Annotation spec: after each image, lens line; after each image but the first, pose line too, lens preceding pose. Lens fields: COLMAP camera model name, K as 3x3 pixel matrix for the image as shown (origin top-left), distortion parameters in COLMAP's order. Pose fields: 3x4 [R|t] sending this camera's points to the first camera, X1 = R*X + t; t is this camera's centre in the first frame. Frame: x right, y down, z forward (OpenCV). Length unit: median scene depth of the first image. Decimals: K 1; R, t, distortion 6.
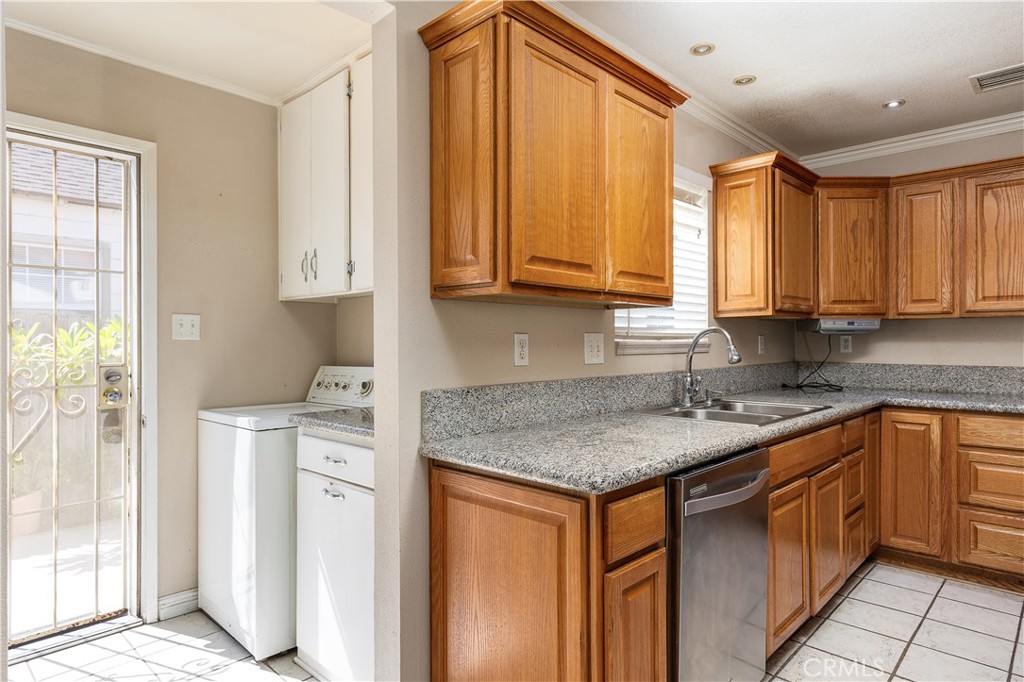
lens RADIAL K [[594.7, 0, 515.7], [0, 594.7, 337.1], [0, 0, 1]] dist [0.004250, 0.000782]
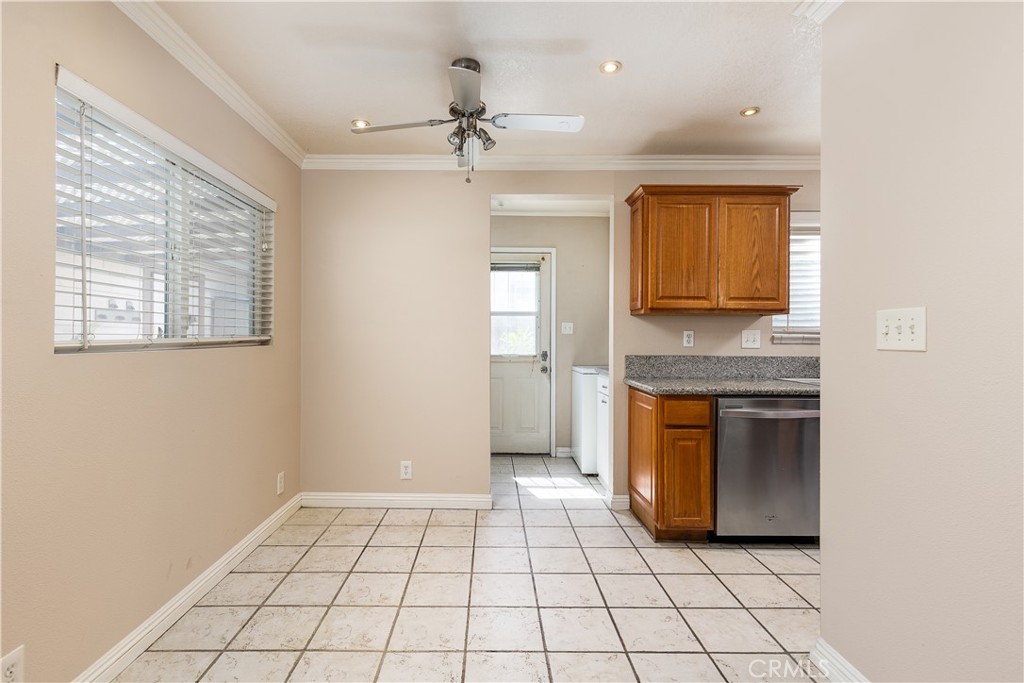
lens RADIAL K [[488.8, 0, 492.2], [0, 488.8, 336.4], [0, 0, 1]] dist [0.001149, 0.000087]
pose [[0.689837, 0.004446, -0.723951, 0.508774], [-0.002329, 0.999990, 0.003922, 0.005553], [0.723961, -0.001020, 0.689840, -0.406652]]
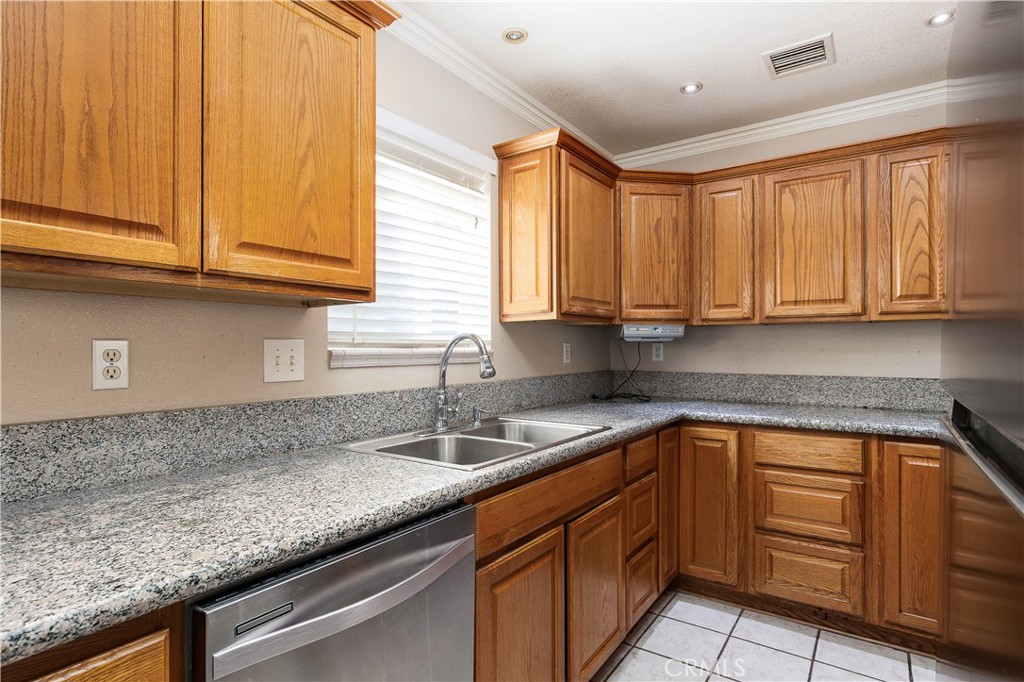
lens RADIAL K [[525.5, 0, 507.9], [0, 525.5, 344.0], [0, 0, 1]] dist [-0.002010, -0.000629]
pose [[0.989068, -0.000125, 0.147460, 0.246227], [0.000312, 0.999999, -0.001246, -0.000169], [-0.147460, 0.001279, 0.989067, 0.257283]]
